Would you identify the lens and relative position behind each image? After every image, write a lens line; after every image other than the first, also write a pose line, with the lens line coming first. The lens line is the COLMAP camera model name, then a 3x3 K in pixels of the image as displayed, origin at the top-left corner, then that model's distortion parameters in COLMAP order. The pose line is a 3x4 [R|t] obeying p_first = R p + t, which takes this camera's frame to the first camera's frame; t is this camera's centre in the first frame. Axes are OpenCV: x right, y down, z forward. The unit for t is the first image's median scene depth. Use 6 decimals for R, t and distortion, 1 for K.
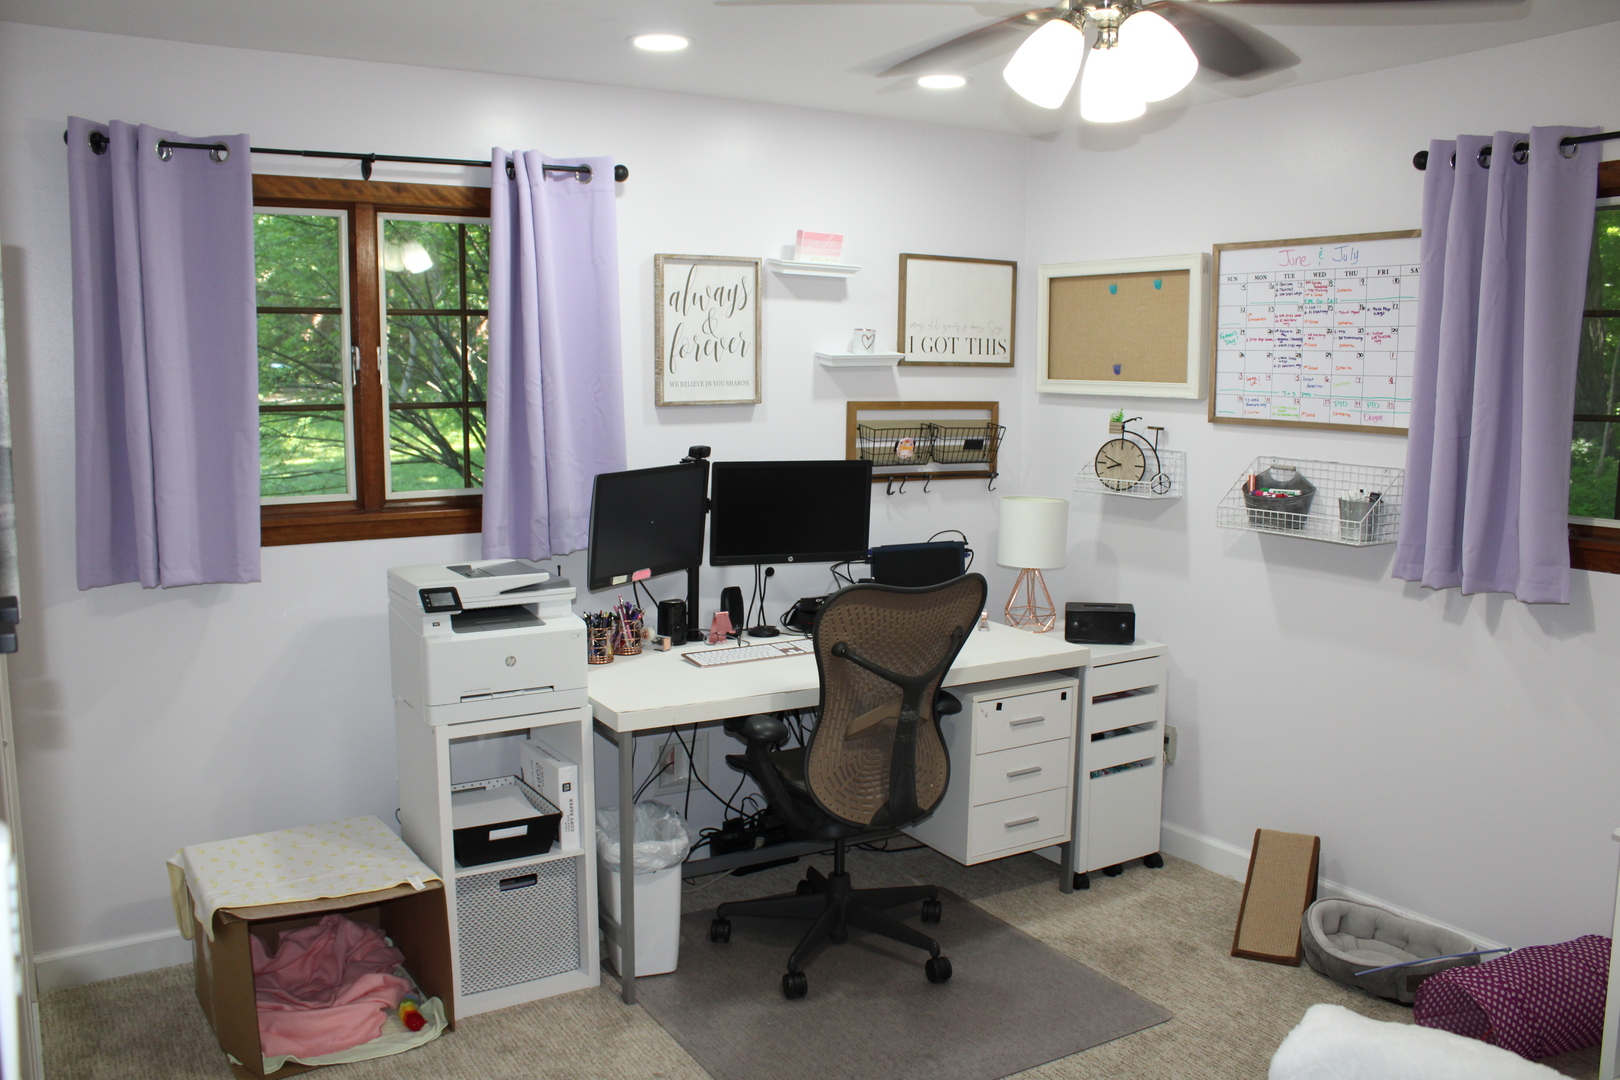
lens RADIAL K [[1352.5, 0, 809.6], [0, 1352.5, 548.5], [0, 0, 1]] dist [-0.132602, 0.088450]
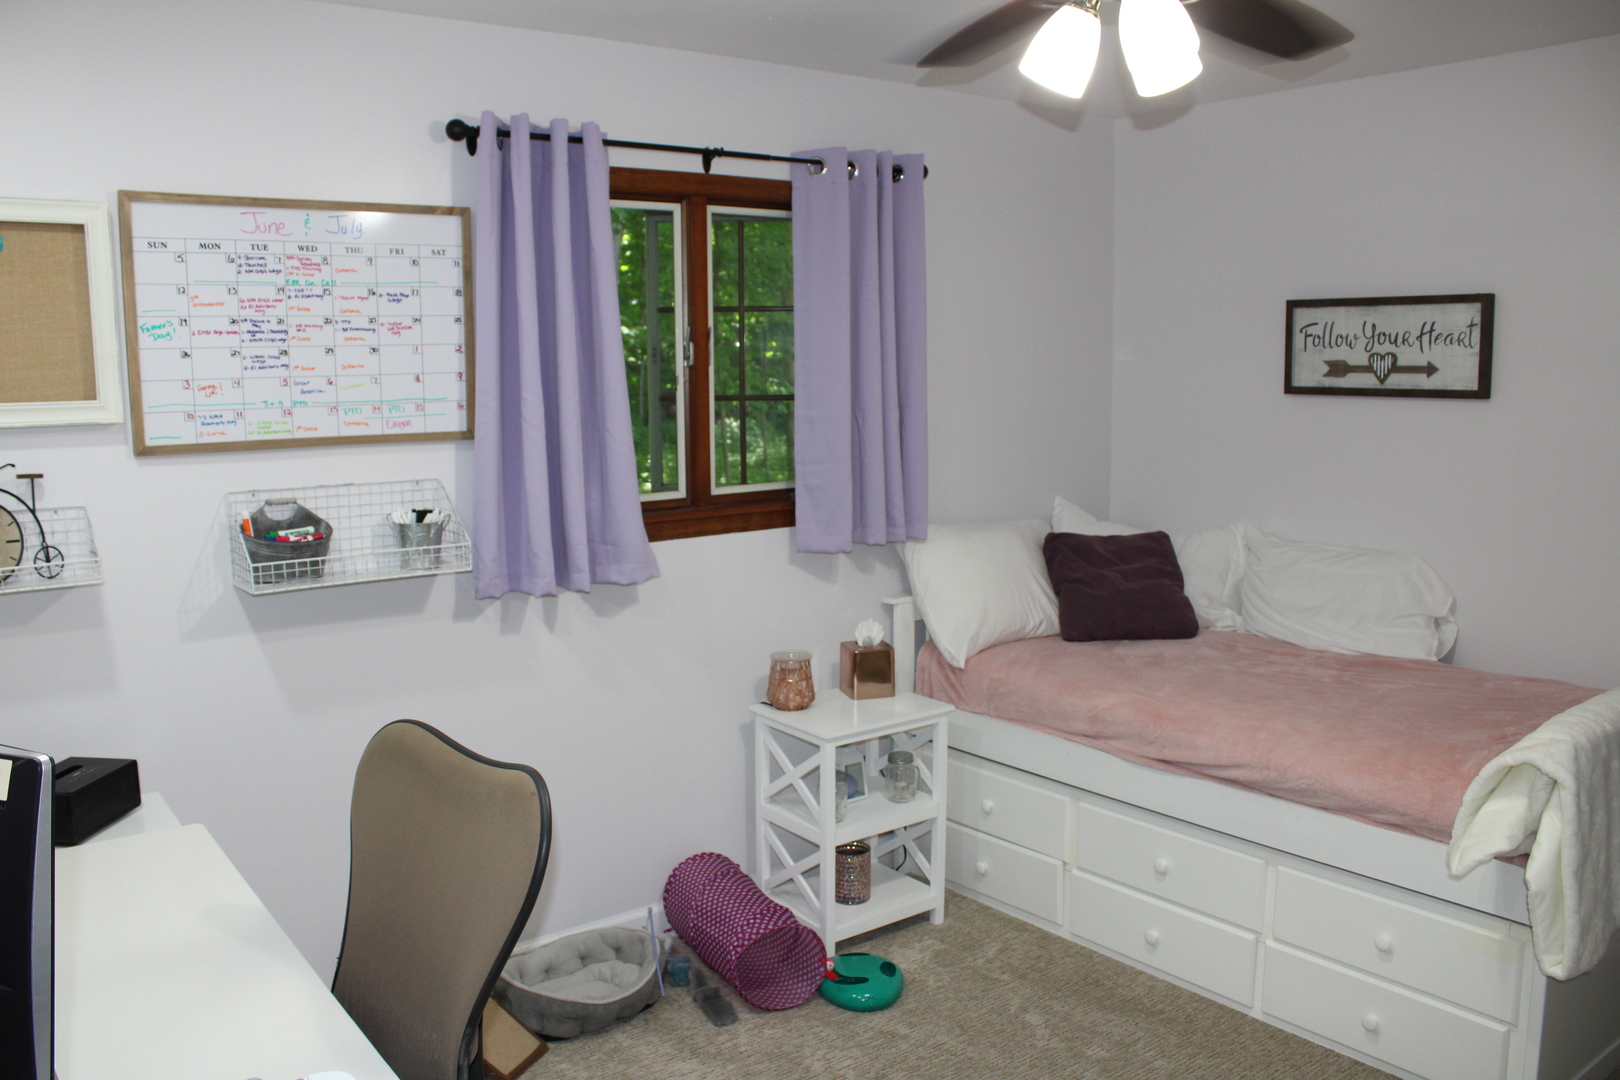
lens RADIAL K [[1352.5, 0, 809.7], [0, 1352.5, 527.6], [0, 0, 1]] dist [-0.132602, 0.088450]
pose [[-0.095206, -0.130044, 0.986927, -0.424222], [0.147972, 0.978567, 0.143217, -0.111615], [-0.984398, 0.159673, -0.073922, 0.775615]]
